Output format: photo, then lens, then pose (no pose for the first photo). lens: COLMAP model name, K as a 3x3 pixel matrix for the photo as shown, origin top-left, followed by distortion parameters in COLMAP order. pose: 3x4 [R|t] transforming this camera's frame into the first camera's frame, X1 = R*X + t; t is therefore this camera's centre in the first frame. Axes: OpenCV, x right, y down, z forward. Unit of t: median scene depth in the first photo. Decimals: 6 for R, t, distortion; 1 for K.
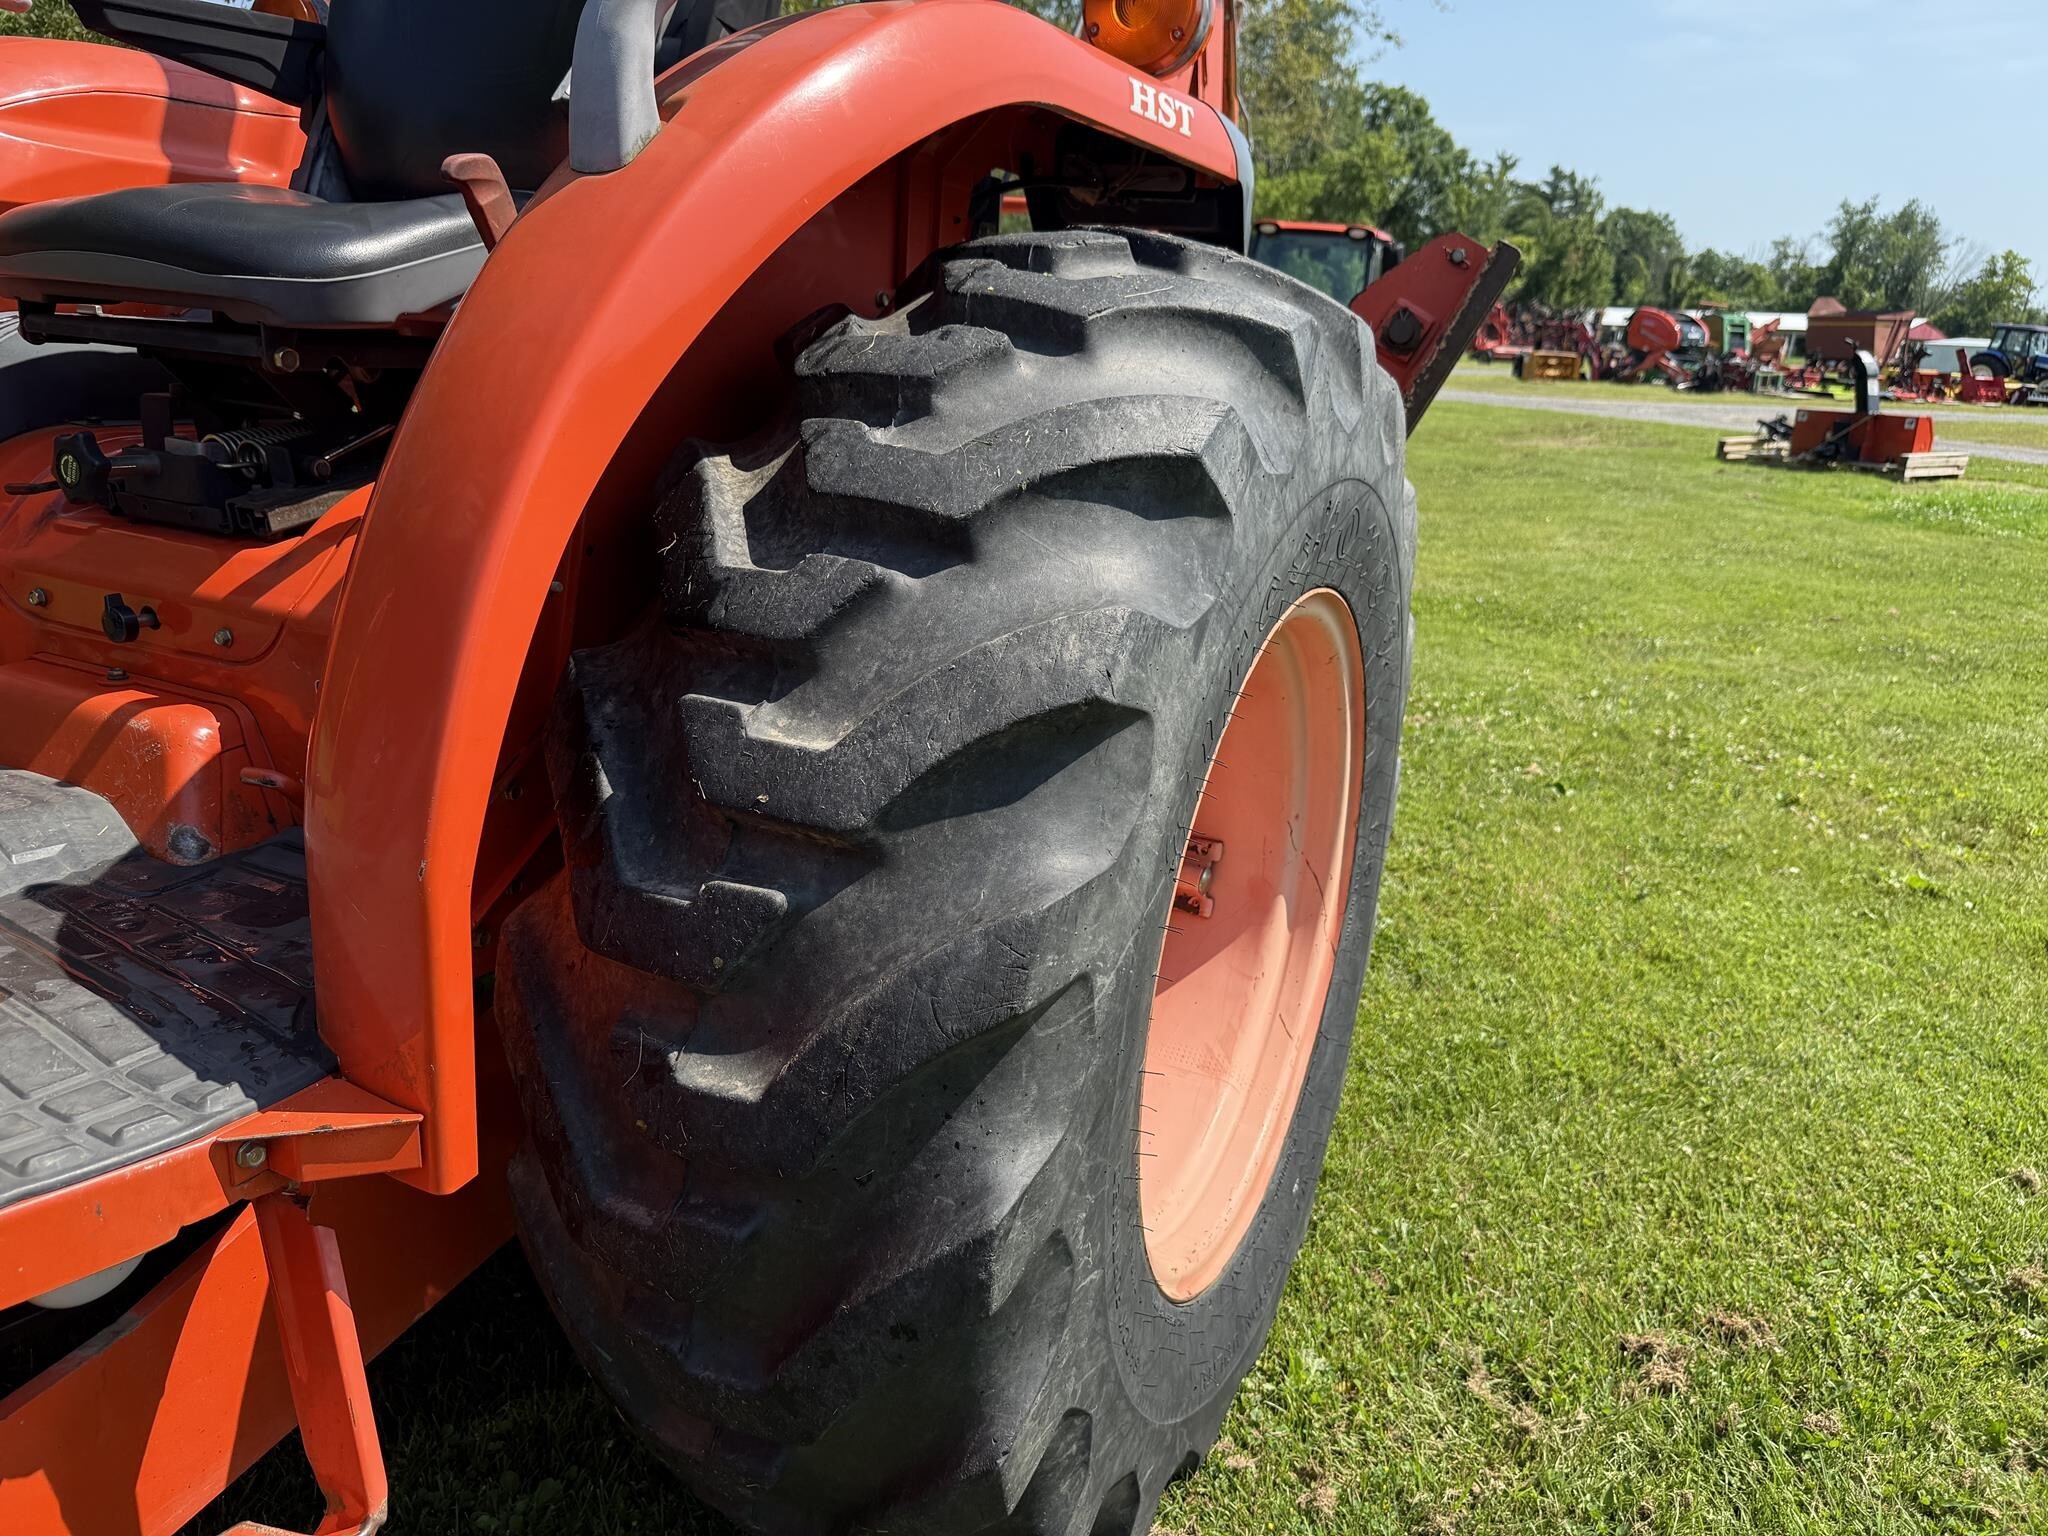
lens RADIAL K [[1437.5, 0, 1045.1], [0, 1437.5, 733.7], [0, 0, 1]] dist [0.055701, -0.066496]
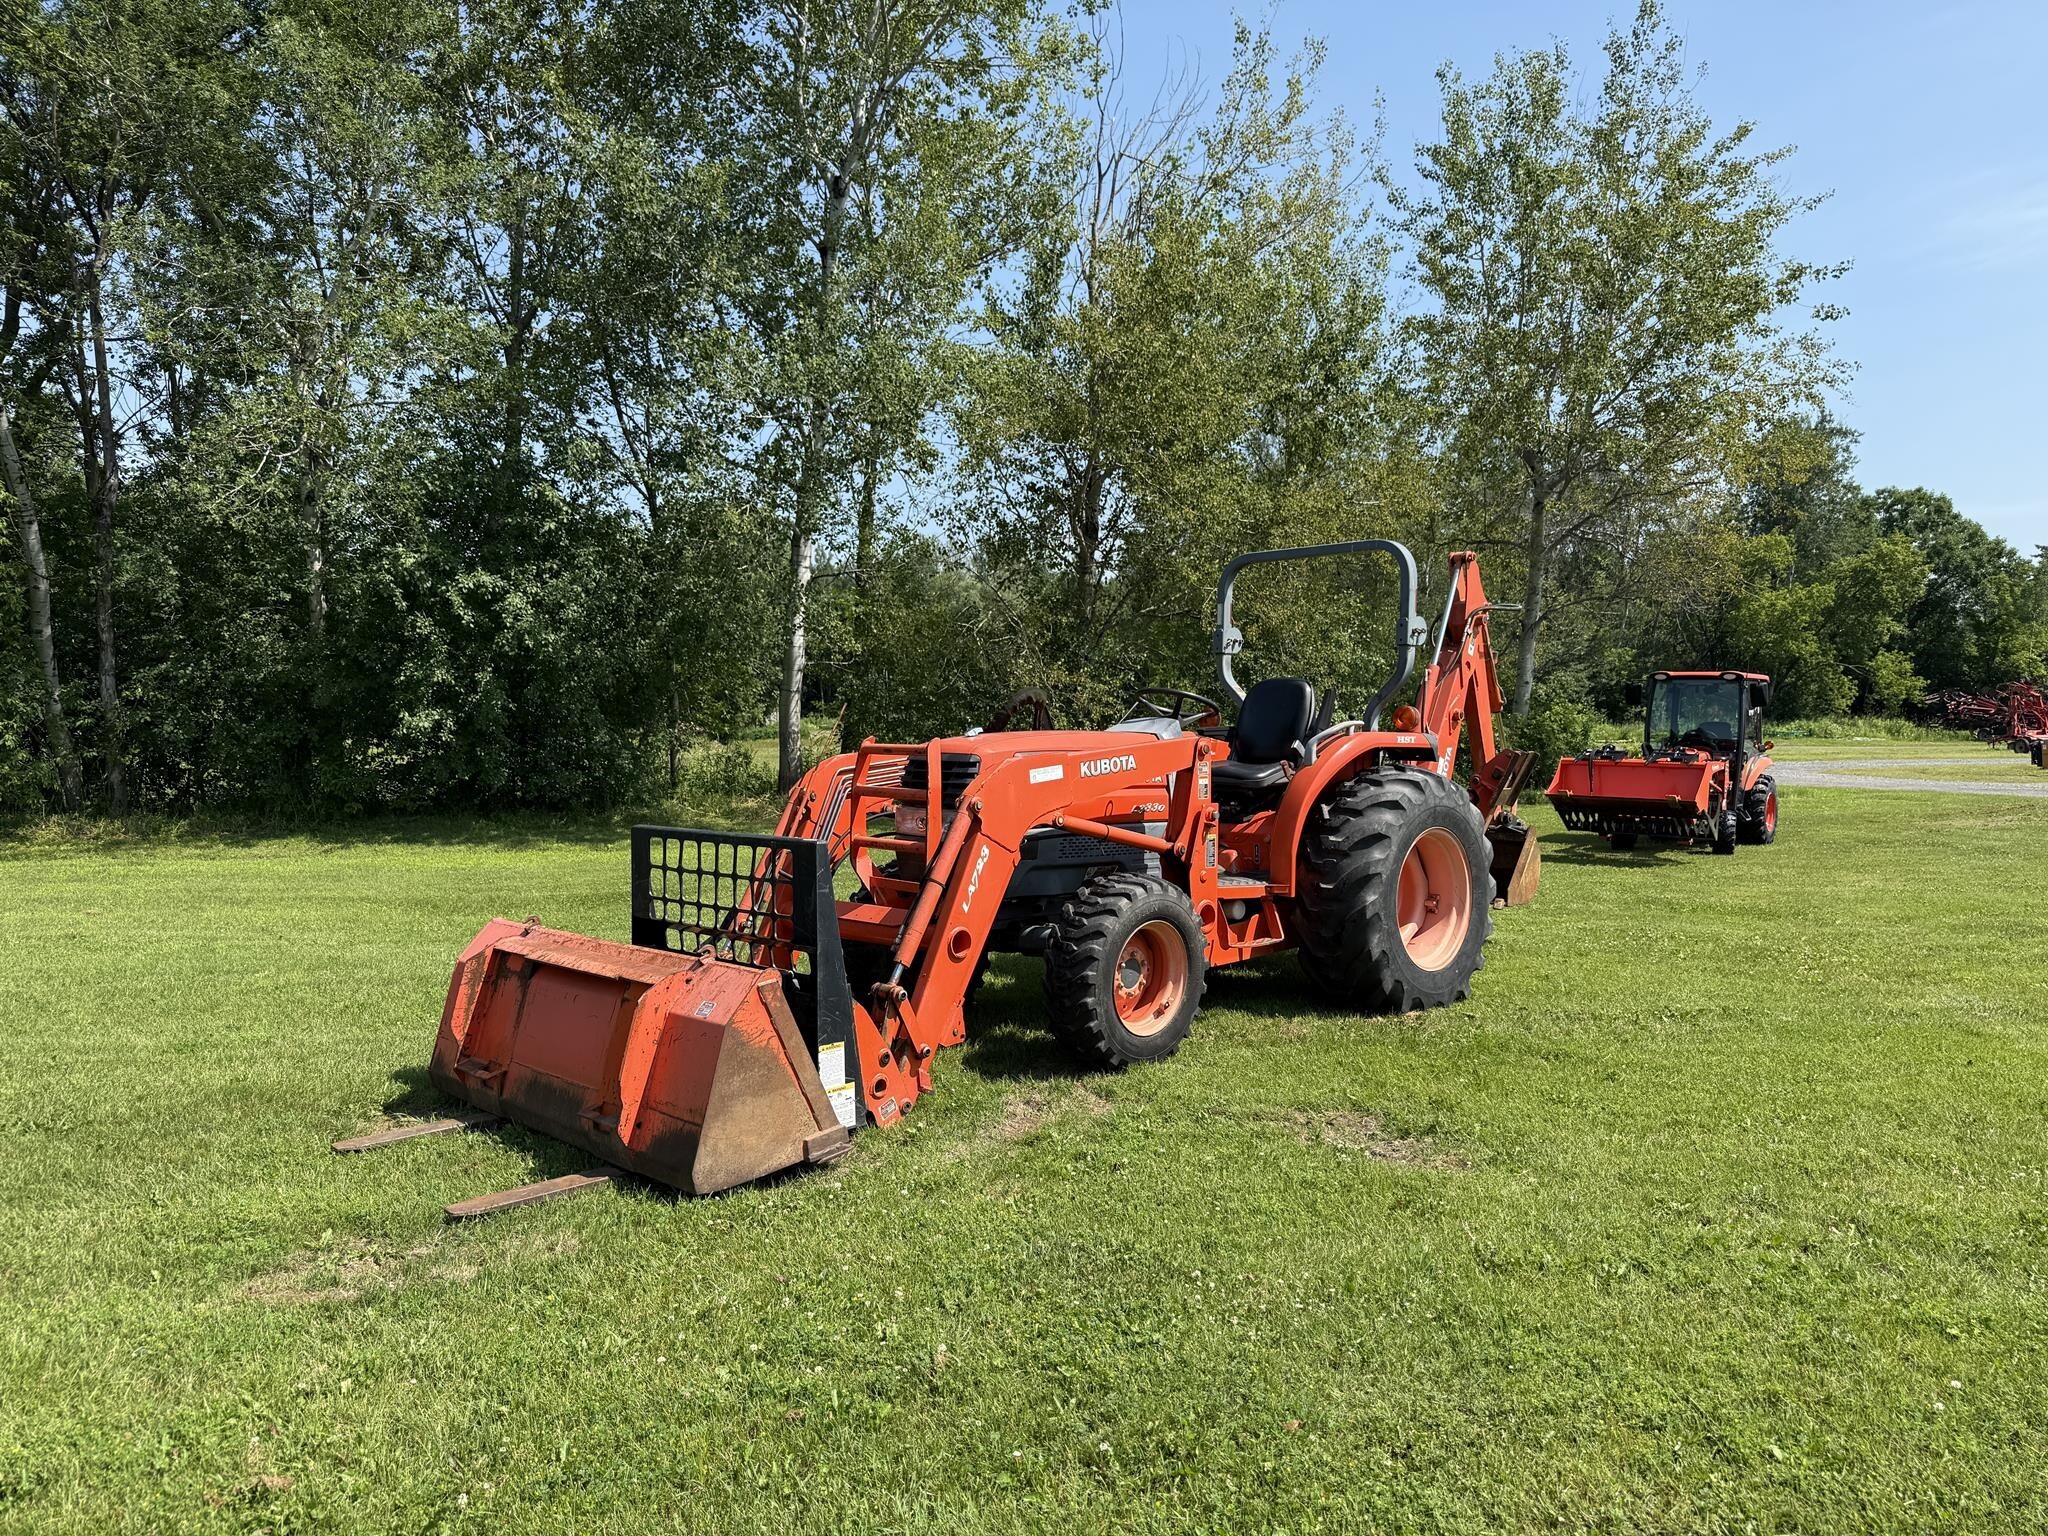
lens RADIAL K [[1437.5, 0, 1000.1], [0, 1437.5, 763.4], [0, 0, 1]] dist [0.055701, -0.066496]
pose [[0.929842, -0.054314, -0.363928, 0.013661], [-0.043551, 0.965849, -0.255419, 0.023347], [0.365372, 0.253349, 0.895722, -0.093043]]
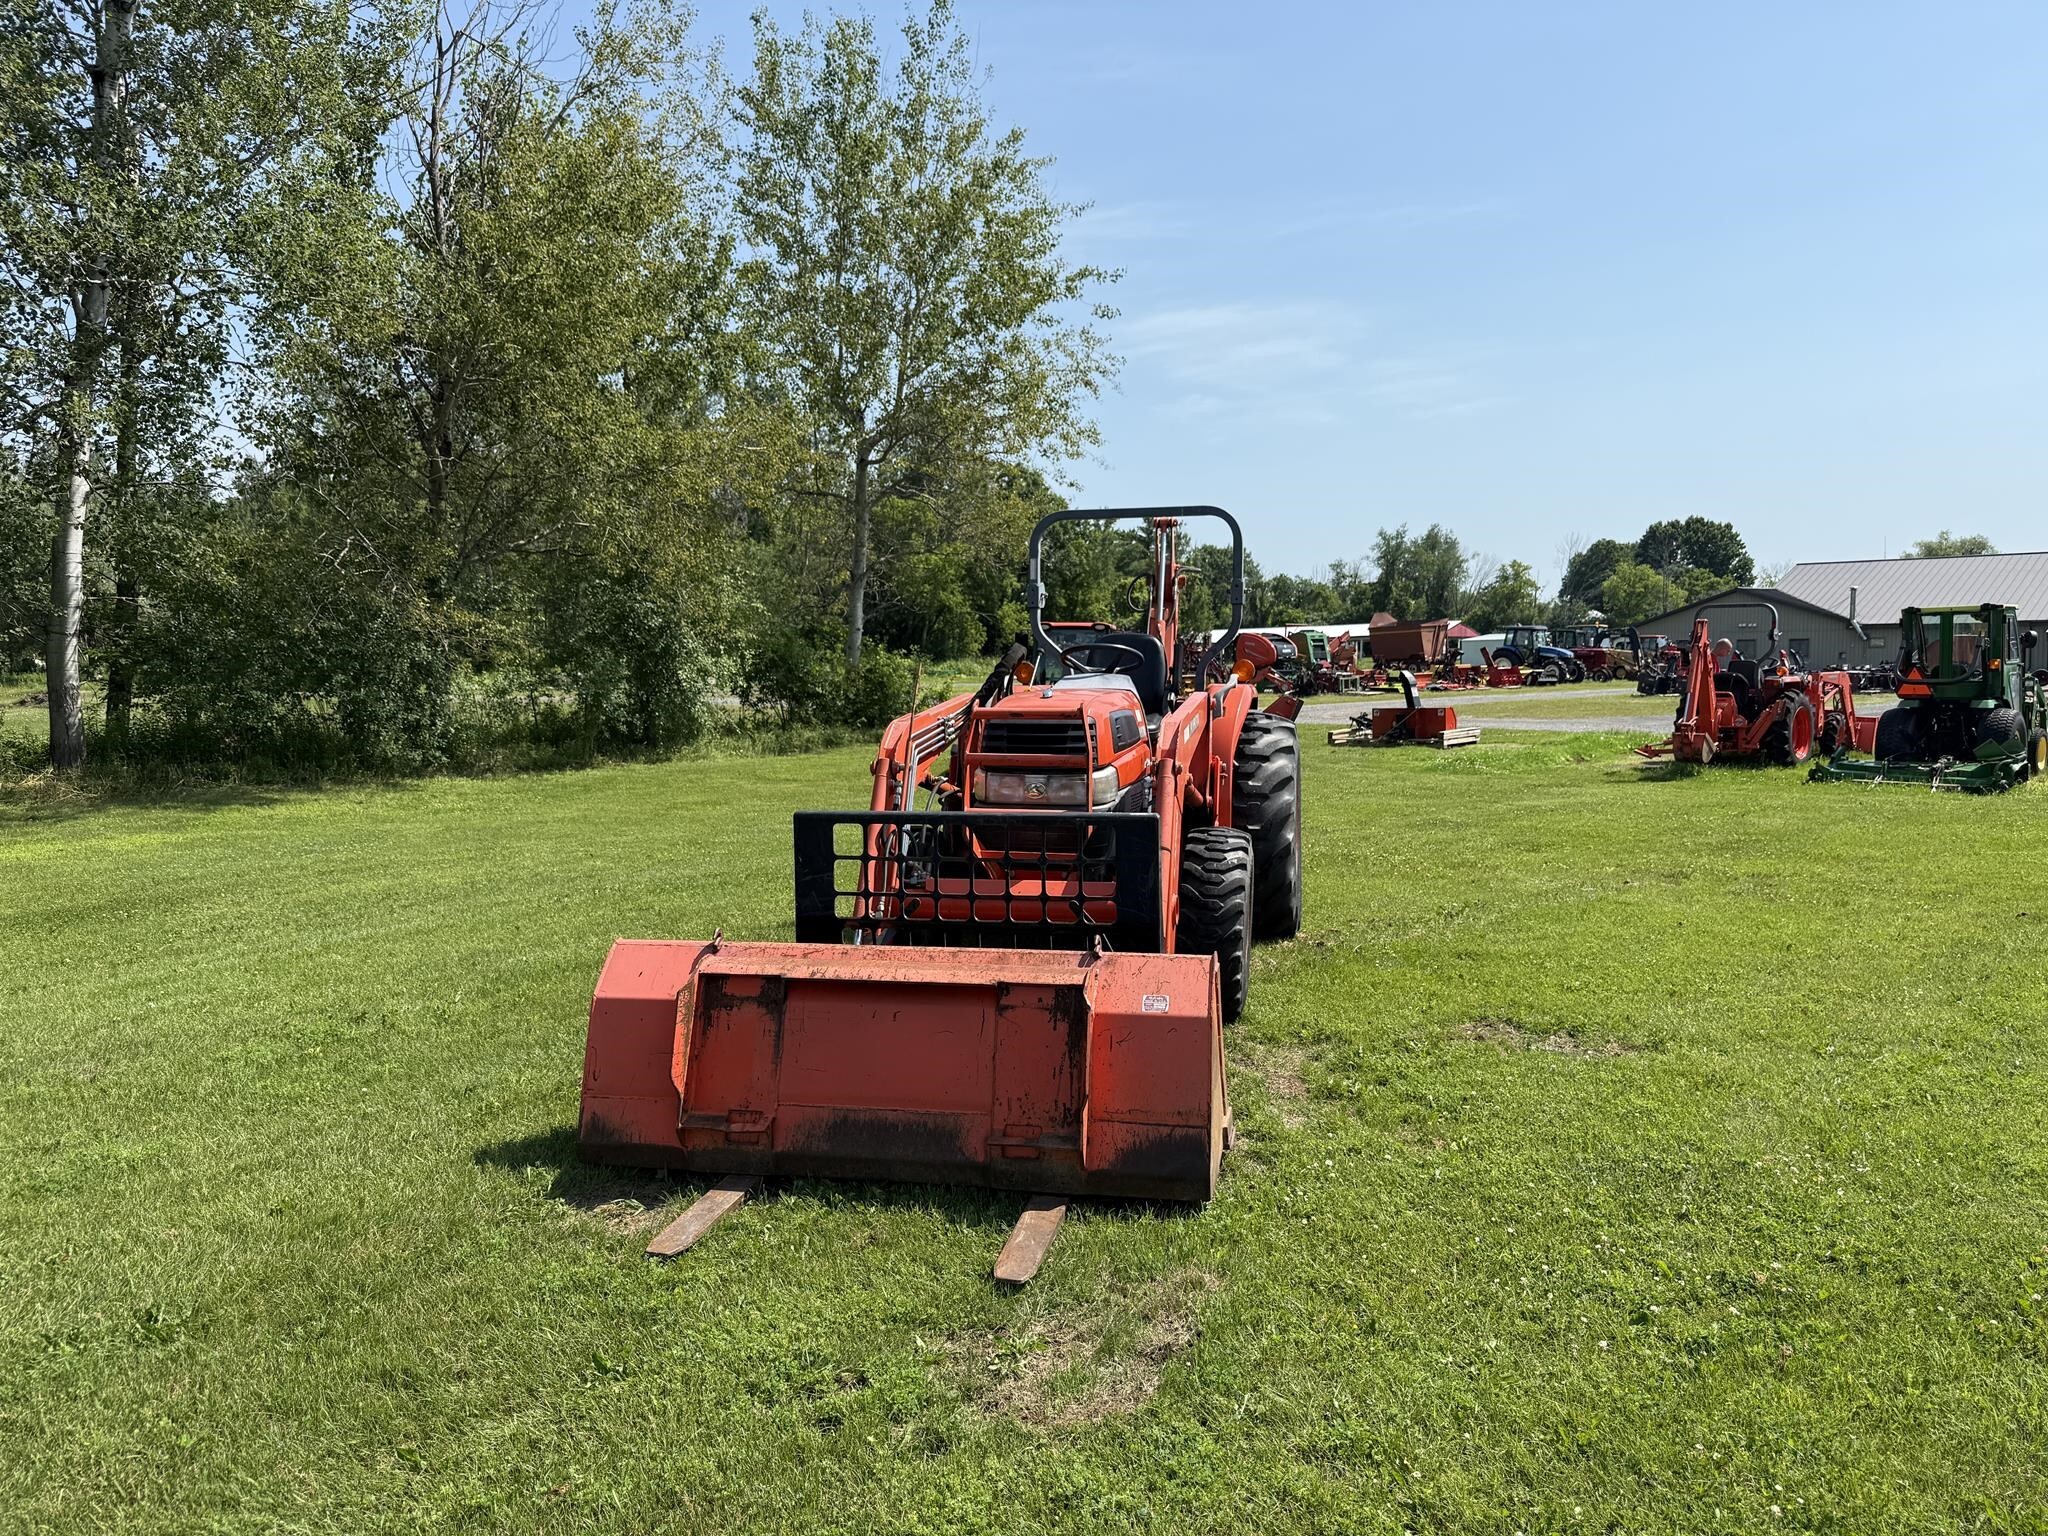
lens RADIAL K [[1437.5, 0, 959.4], [0, 1437.5, 788.3], [0, 0, 1]] dist [0.055701, -0.066496]
pose [[0.979038, -0.090813, 0.182314, -0.047634], [0.123479, 0.976491, -0.176689, 0.018160], [-0.161983, 0.195497, 0.967235, -0.094546]]
